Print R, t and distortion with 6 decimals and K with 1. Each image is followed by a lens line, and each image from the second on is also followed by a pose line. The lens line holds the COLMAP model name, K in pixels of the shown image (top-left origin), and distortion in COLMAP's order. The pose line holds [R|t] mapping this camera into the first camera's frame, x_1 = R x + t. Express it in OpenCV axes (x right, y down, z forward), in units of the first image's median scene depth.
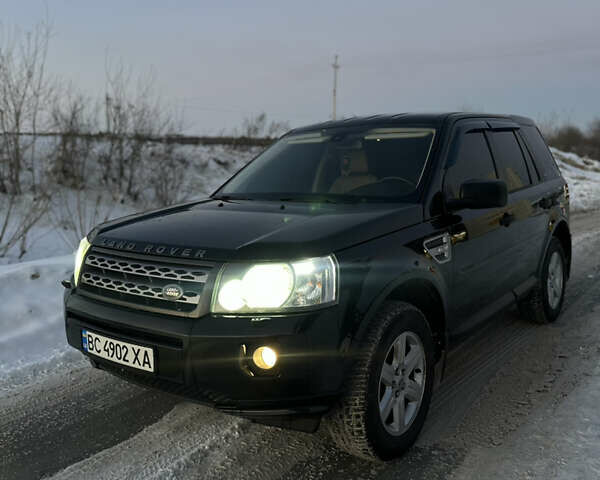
lens RADIAL K [[555.0, 0, 295.0], [0, 555.0, 241.6], [0, 0, 1]] dist [0.036940, 0.000000]
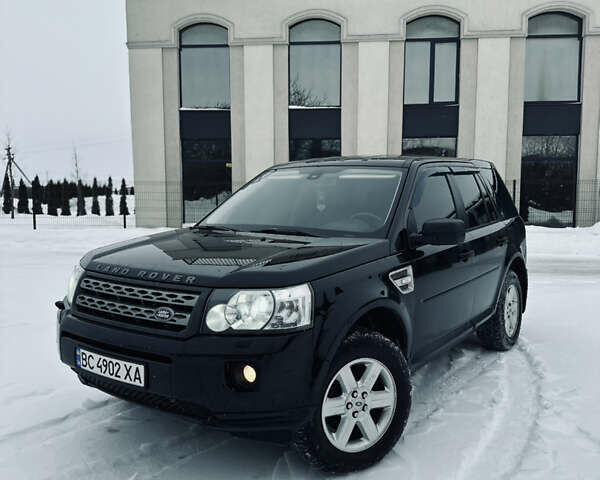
lens RADIAL K [[555.0, 0, 297.4], [0, 555.0, 239.9], [0, 0, 1]] dist [0.036940, 0.000000]
pose [[0.998382, 0.026476, 0.050315, -0.012725], [-0.023917, 0.998423, -0.050787, -0.006936], [-0.051581, 0.049501, 0.997441, -0.122446]]
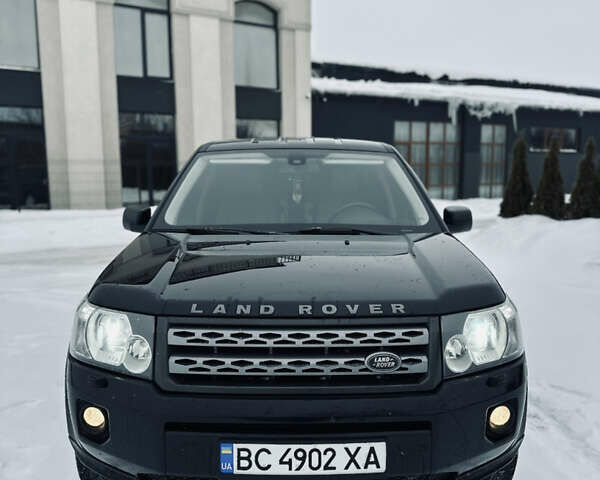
lens RADIAL K [[555.0, 0, 289.5], [0, 555.0, 235.1], [0, 0, 1]] dist [0.036940, 0.000000]
pose [[0.777975, -0.046928, 0.626540, -0.766734], [0.063884, 0.997947, -0.004578, -0.089262], [-0.625039, 0.043588, 0.779376, 0.436870]]
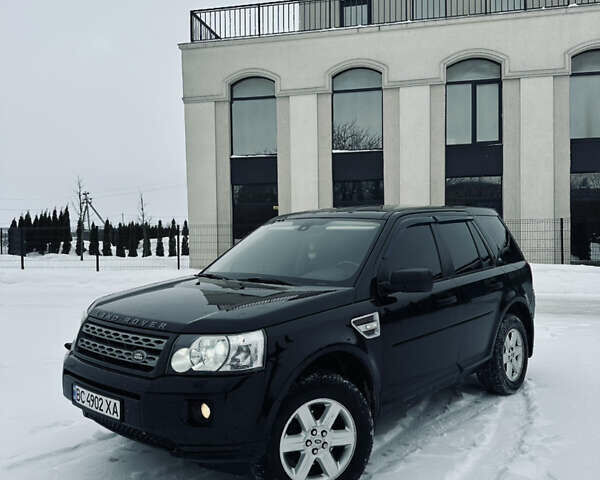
lens RADIAL K [[555.0, 0, 298.8], [0, 555.0, 234.6], [0, 0, 1]] dist [0.036940, 0.000000]
pose [[0.997105, 0.016565, -0.074211, 0.227717], [-0.025569, 0.992191, -0.122078, -0.038181], [0.071609, 0.123622, 0.989742, -0.271717]]
